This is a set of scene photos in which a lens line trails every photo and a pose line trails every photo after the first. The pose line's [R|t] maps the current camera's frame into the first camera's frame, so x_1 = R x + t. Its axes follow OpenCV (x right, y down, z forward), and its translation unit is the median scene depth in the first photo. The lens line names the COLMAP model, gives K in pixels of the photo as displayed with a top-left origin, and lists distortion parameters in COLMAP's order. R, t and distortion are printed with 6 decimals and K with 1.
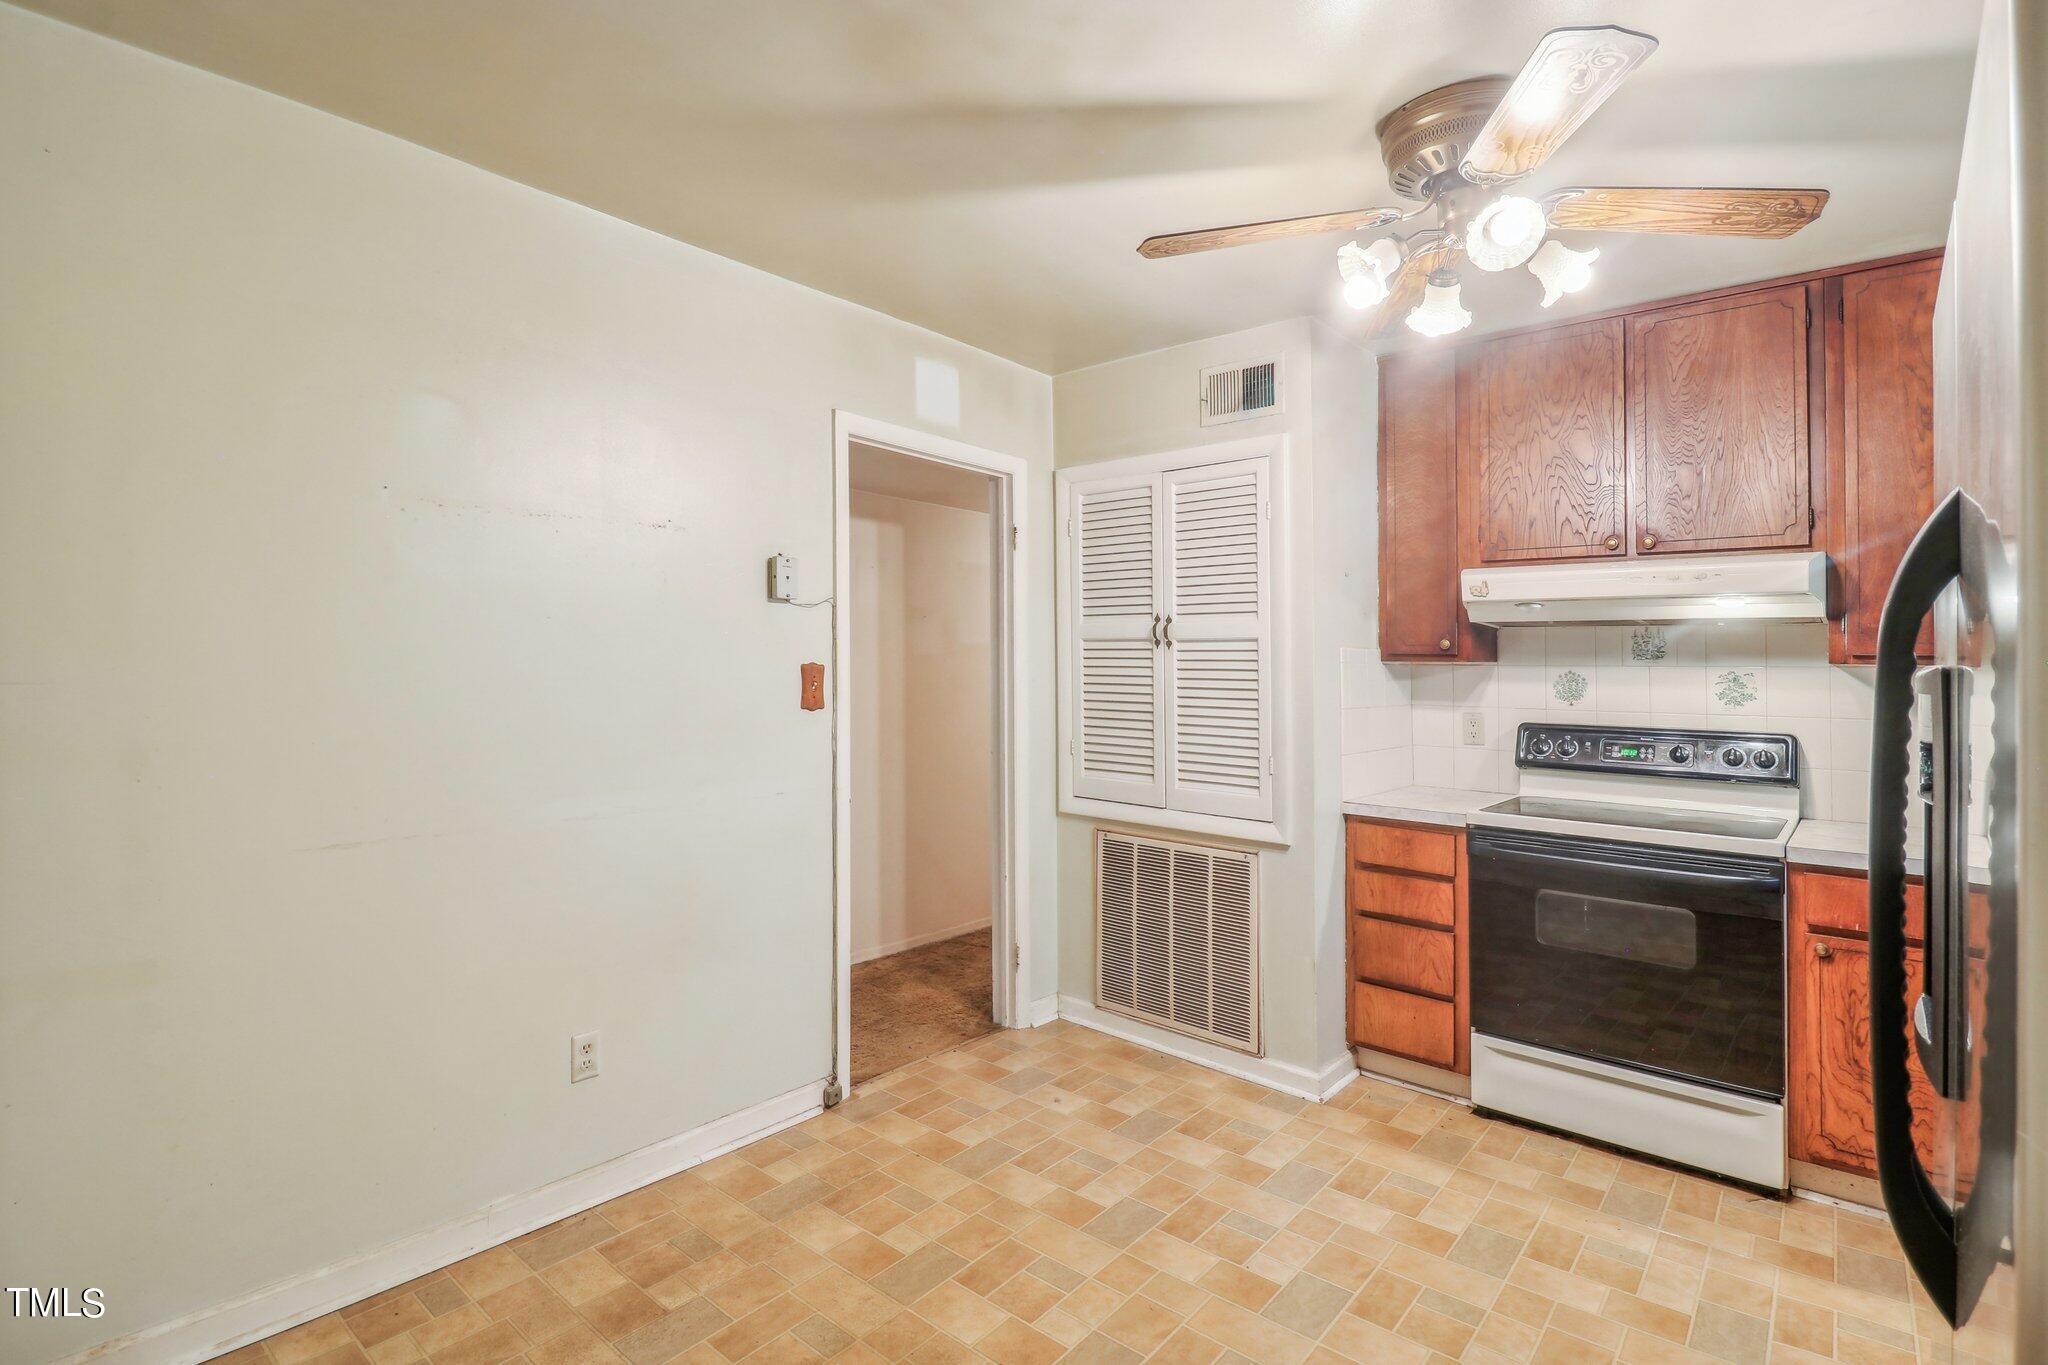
lens RADIAL K [[970.2, 0, 1018.2], [0, 970.2, 676.0], [0, 0, 1]] dist [0.001309, -0.013473]
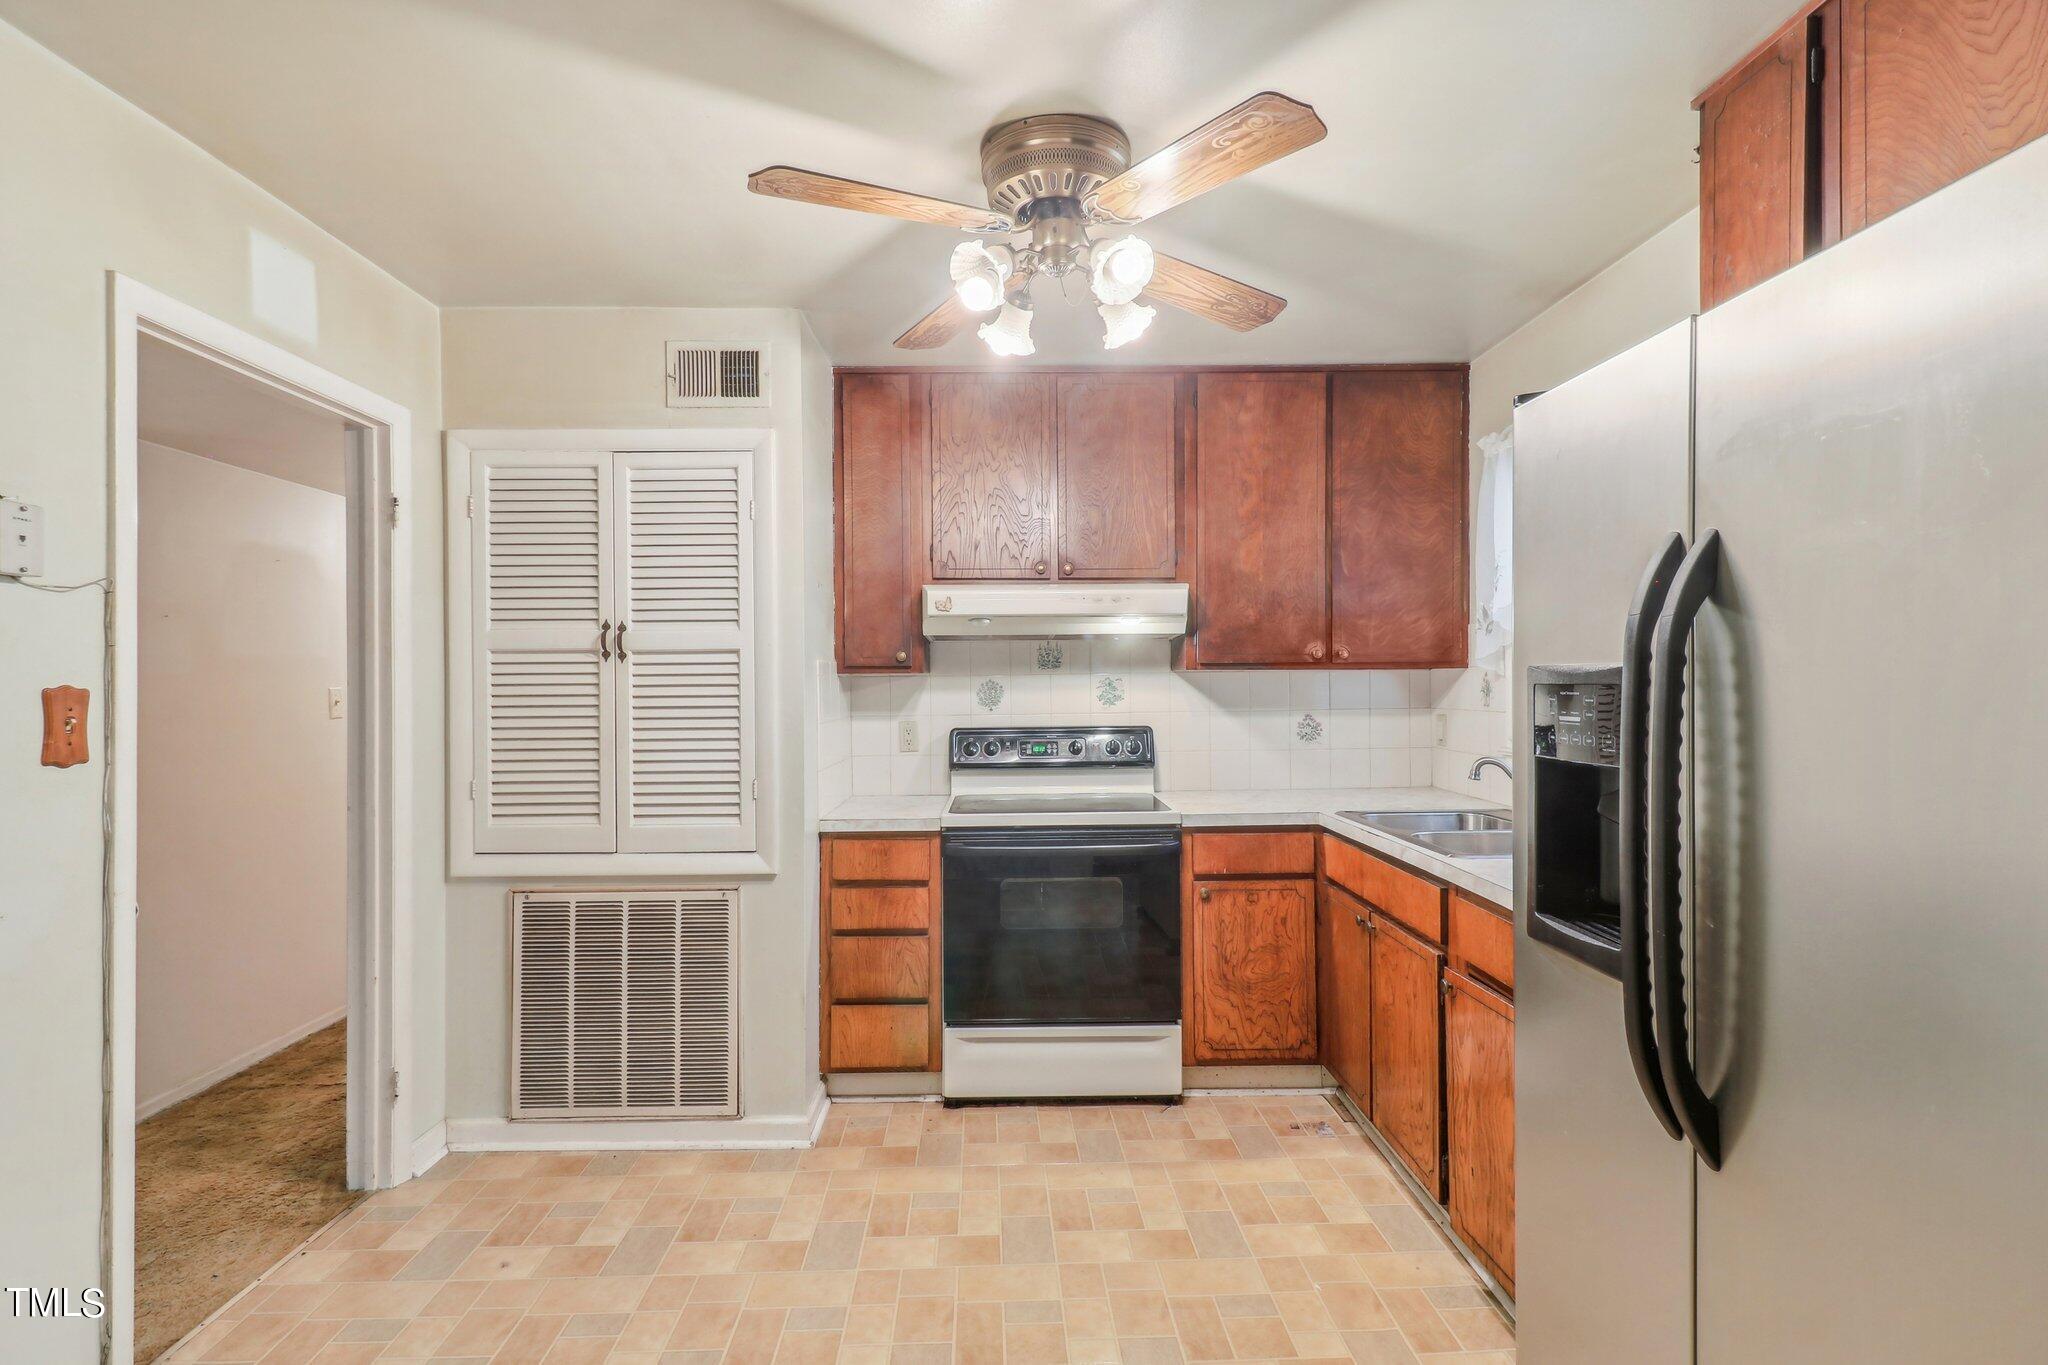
lens RADIAL K [[962.0, 0, 1028.2], [0, 962.0, 658.4], [0, 0, 1]] dist [0.031505, -0.018695]
pose [[0.745867, -0.001718, 0.666092, -0.150183], [0.024683, 0.999381, -0.025061, -0.001155], [-0.665637, 0.035133, 0.745448, 0.146340]]
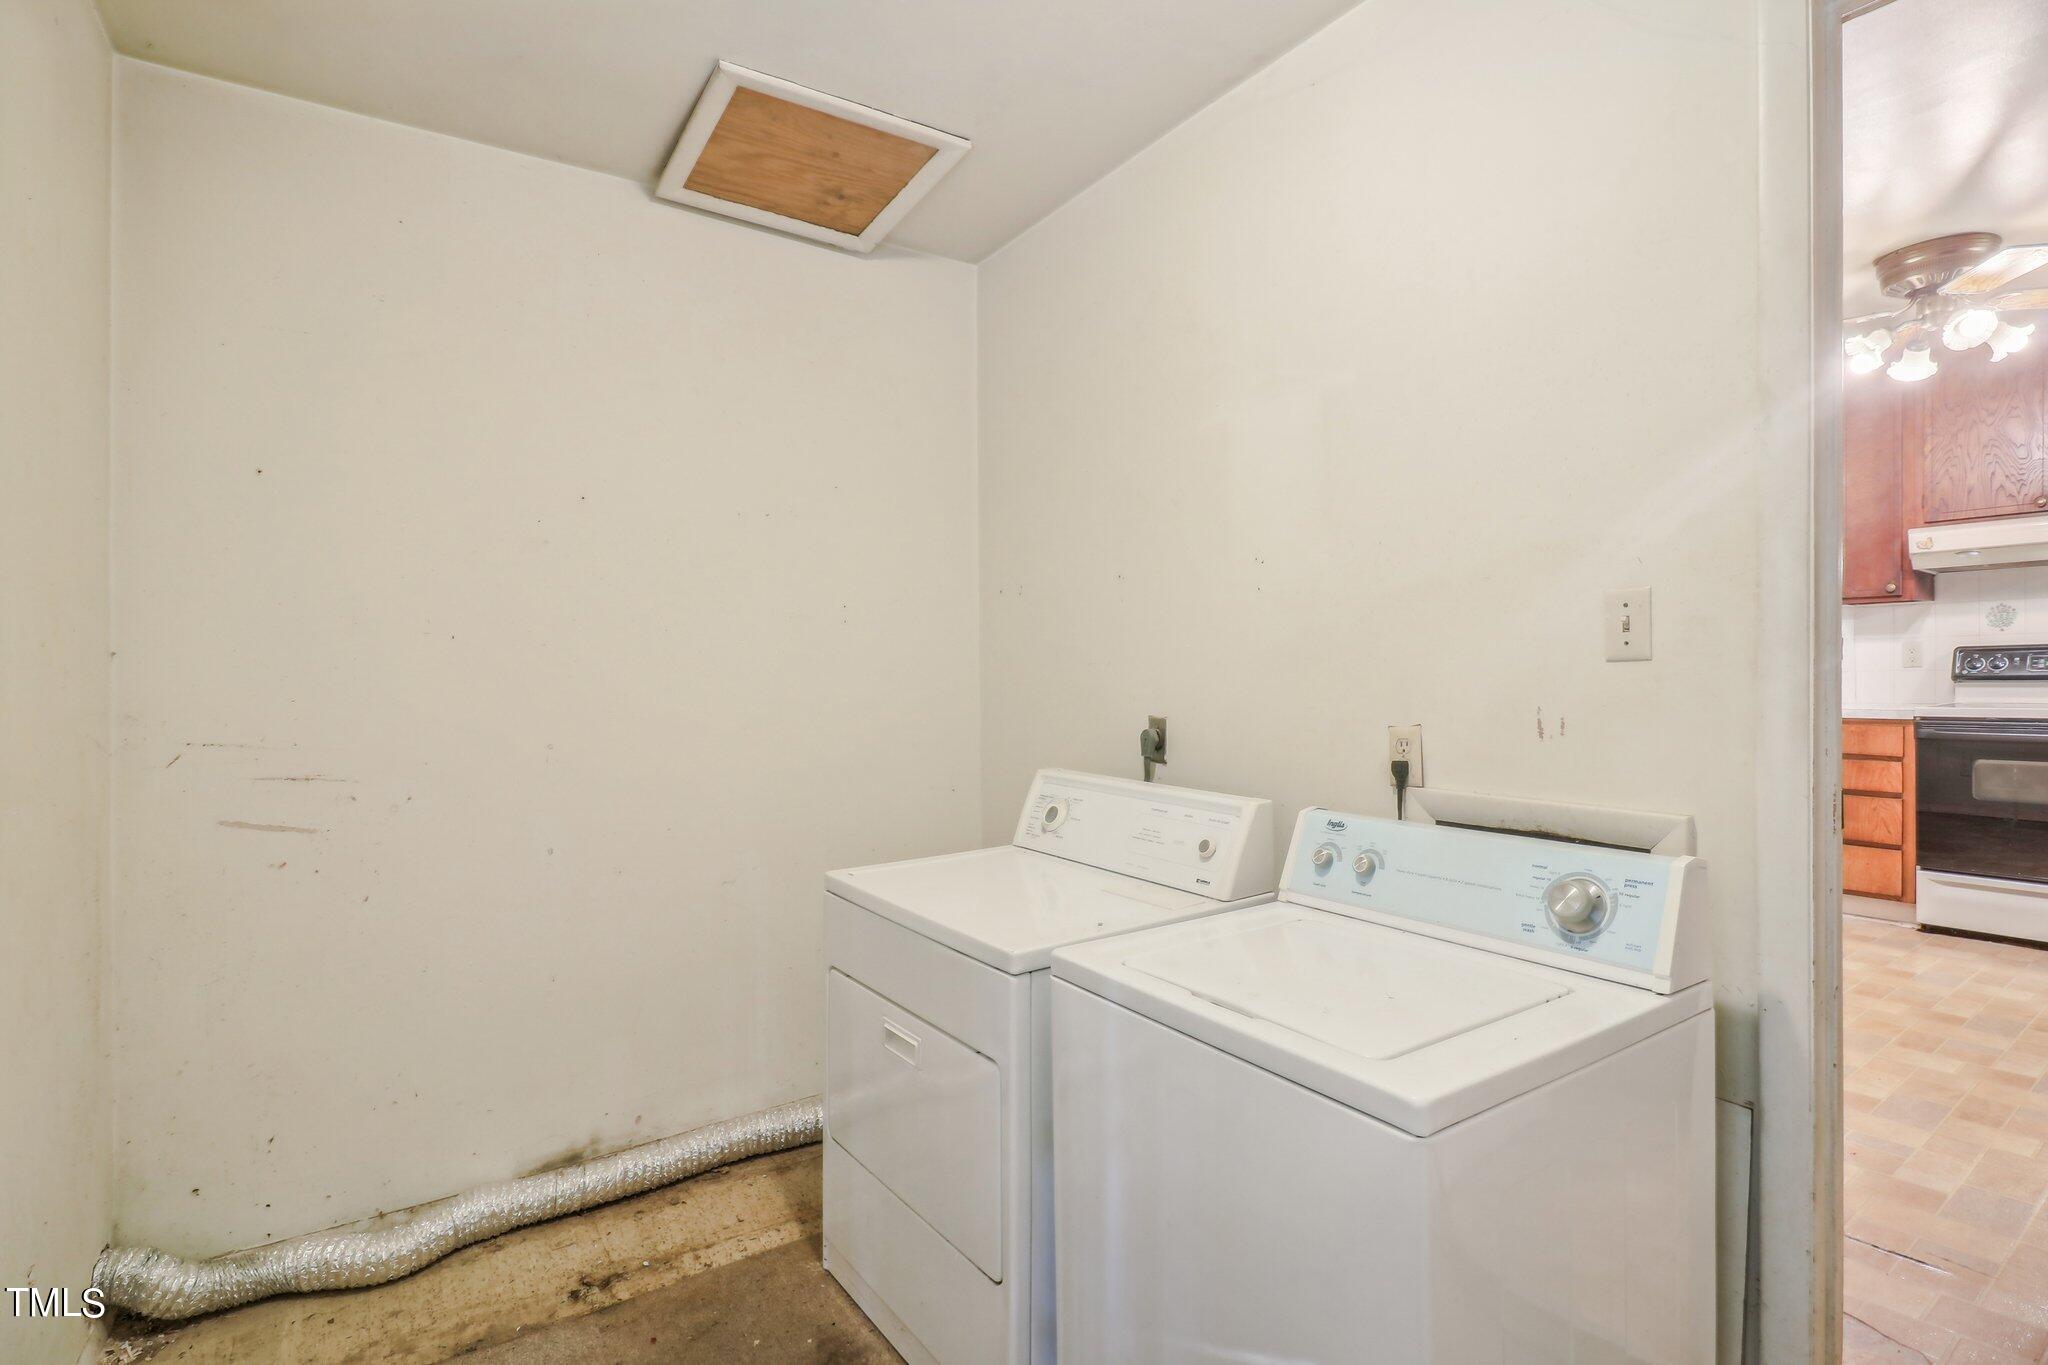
lens RADIAL K [[979.4, 0, 1126.7], [0, 979.4, 725.6], [0, 0, 1]] dist [0.002820, 0.000914]
pose [[0.979680, -0.026014, -0.198875, -0.330060], [0.035998, 0.998258, 0.046751, 0.056877], [0.197312, -0.052960, 0.978909, -0.541645]]
